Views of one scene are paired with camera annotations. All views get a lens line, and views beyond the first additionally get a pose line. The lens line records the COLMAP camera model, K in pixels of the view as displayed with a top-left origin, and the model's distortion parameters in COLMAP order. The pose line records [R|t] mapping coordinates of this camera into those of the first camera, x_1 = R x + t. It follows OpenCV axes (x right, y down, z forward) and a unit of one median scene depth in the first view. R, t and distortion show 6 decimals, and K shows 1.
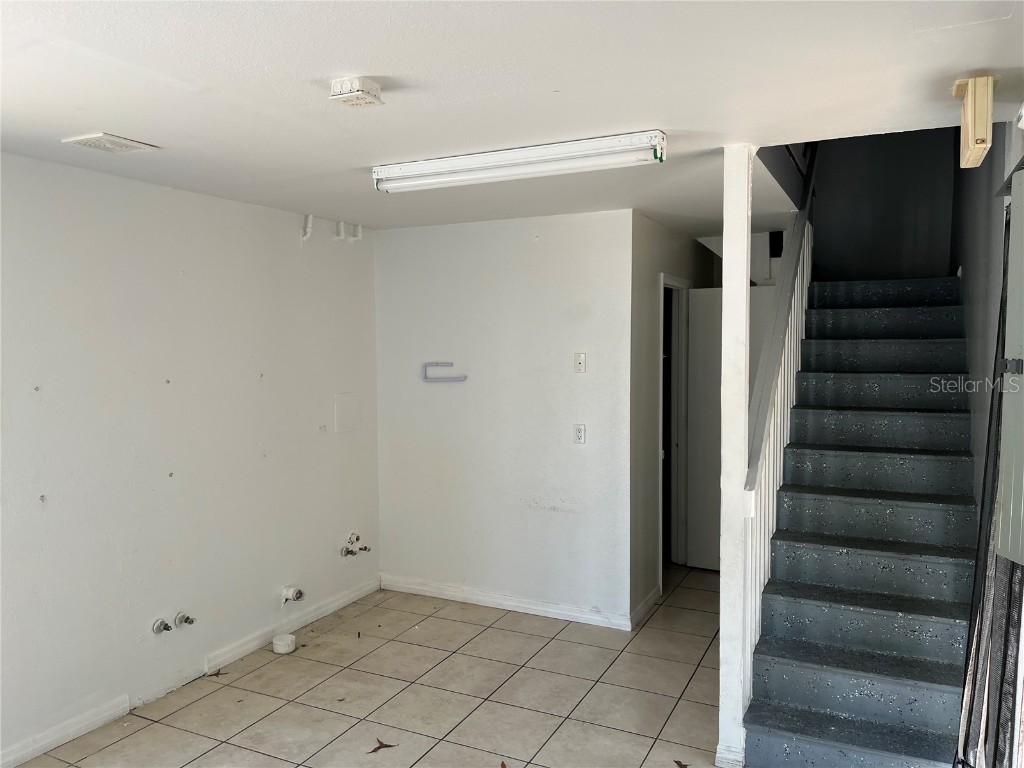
lens RADIAL K [[773.6, 0, 508.5], [0, 773.6, 381.7], [0, 0, 1]] dist [0.062917, -0.082533]
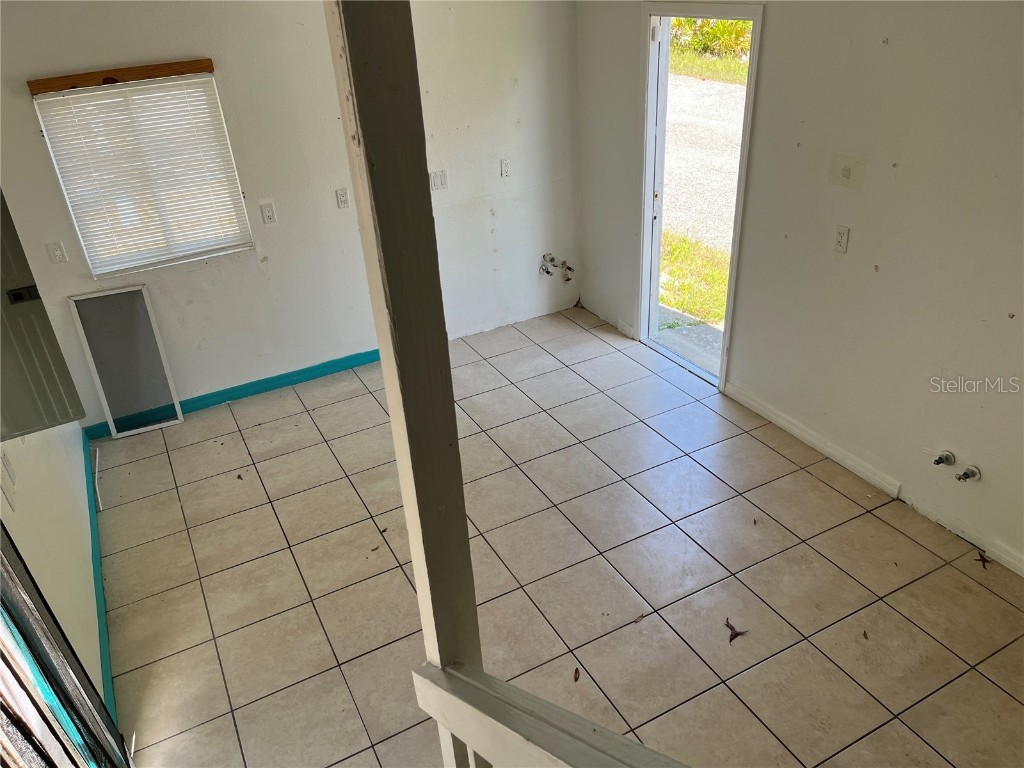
lens RADIAL K [[773.6, 0, 517.8], [0, 773.6, 397.7], [0, 0, 1]] dist [0.062917, -0.082533]
pose [[-0.587063, 0.436642, -0.681690, 0.440752], [0.016706, 0.848425, 0.529053, -0.239652], [0.809369, 0.299199, -0.505373, 1.021043]]
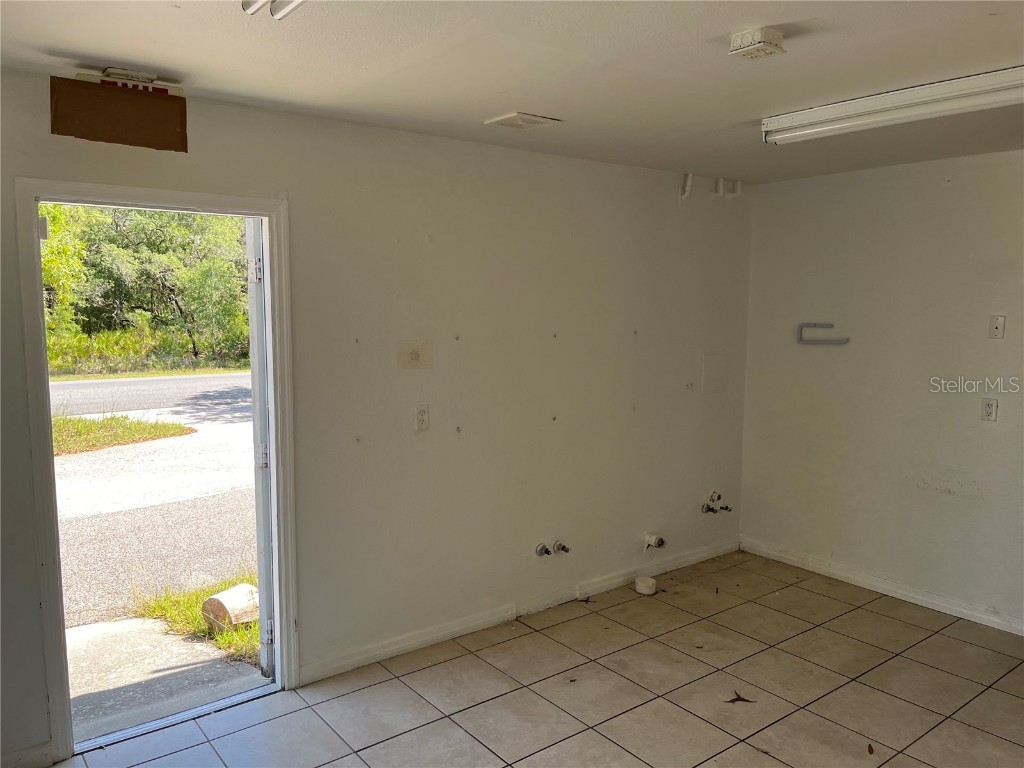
lens RADIAL K [[773.6, 0, 504.7], [0, 773.6, 392.0], [0, 0, 1]] dist [0.062917, -0.082533]
pose [[0.896084, 0.062803, -0.439419, -0.011309], [-0.034004, 0.996744, 0.073116, 0.002167], [0.442580, -0.050576, 0.895302, -0.024709]]
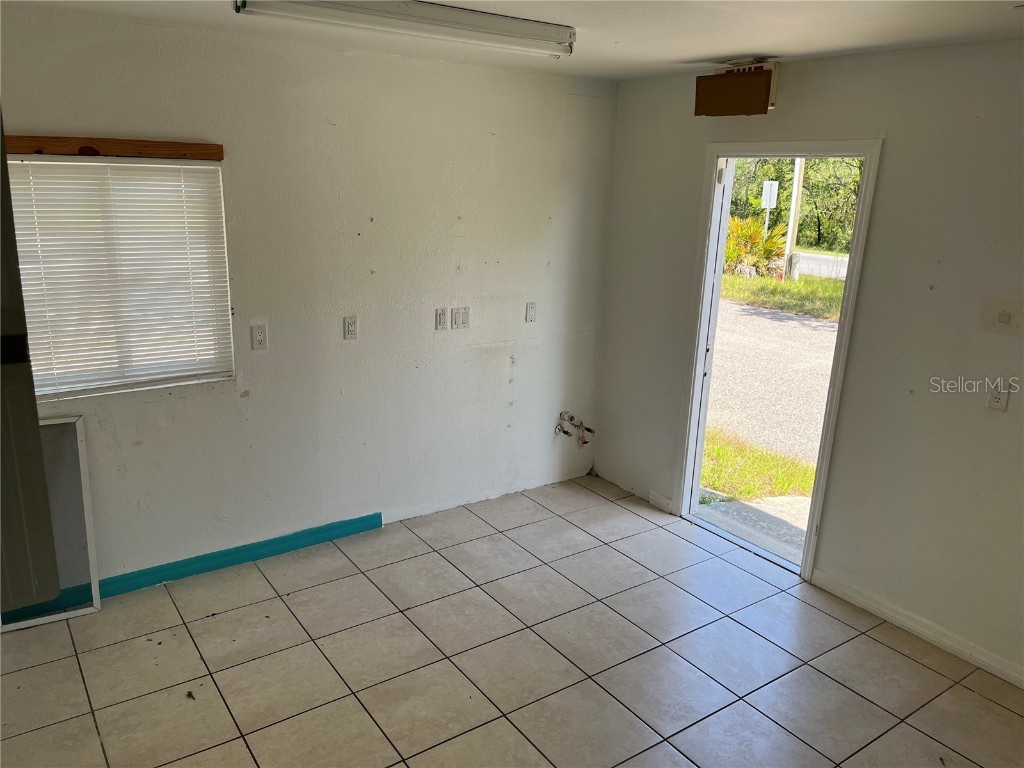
lens RADIAL K [[773.6, 0, 514.1], [0, 773.6, 388.0], [0, 0, 1]] dist [0.062917, -0.082533]
pose [[-0.481735, 0.222268, -0.847660, 0.392957], [-0.079817, 0.952149, 0.295027, -0.095959], [0.872674, 0.209782, -0.440943, 0.718524]]
